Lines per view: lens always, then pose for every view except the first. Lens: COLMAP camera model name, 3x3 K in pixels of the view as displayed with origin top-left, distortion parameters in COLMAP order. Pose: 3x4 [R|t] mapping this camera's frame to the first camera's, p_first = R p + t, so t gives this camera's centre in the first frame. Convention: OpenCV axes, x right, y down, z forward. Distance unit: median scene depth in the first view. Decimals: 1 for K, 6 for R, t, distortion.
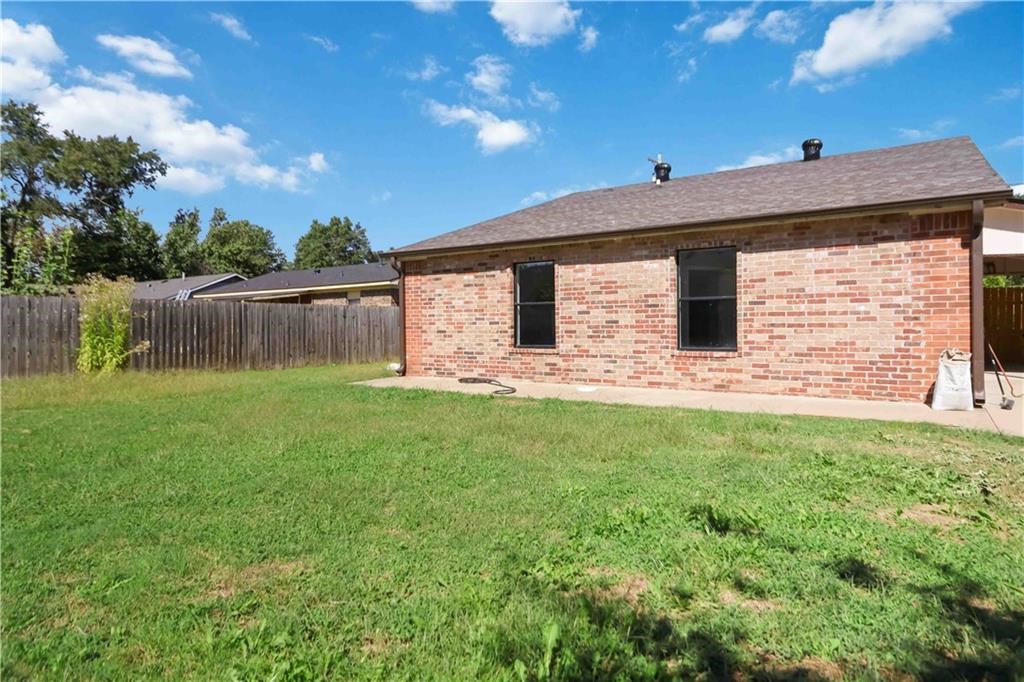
lens RADIAL K [[625.7, 0, 516.1], [0, 625.7, 335.4], [0, 0, 1]] dist [0.002415, -0.009147]
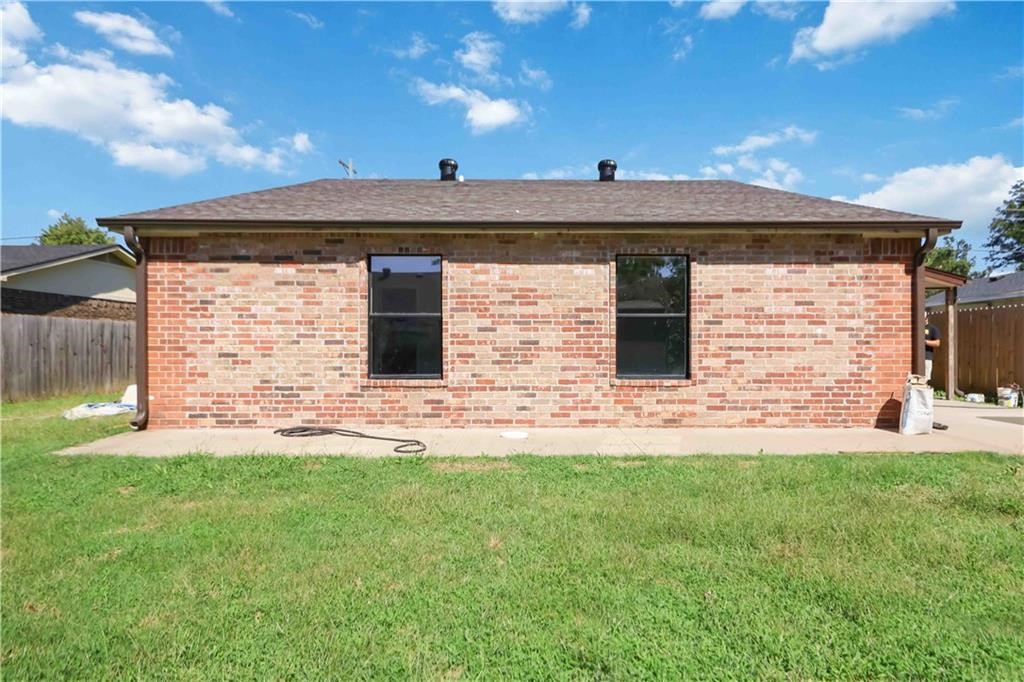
lens RADIAL K [[625.7, 0, 529.3], [0, 625.7, 352.6], [0, 0, 1]] dist [0.002415, -0.009147]
pose [[0.816315, 0.003009, 0.577599, -0.269540], [0.002173, 0.999963, -0.008281, -0.002986], [-0.577603, 0.008015, 0.816278, 0.368421]]
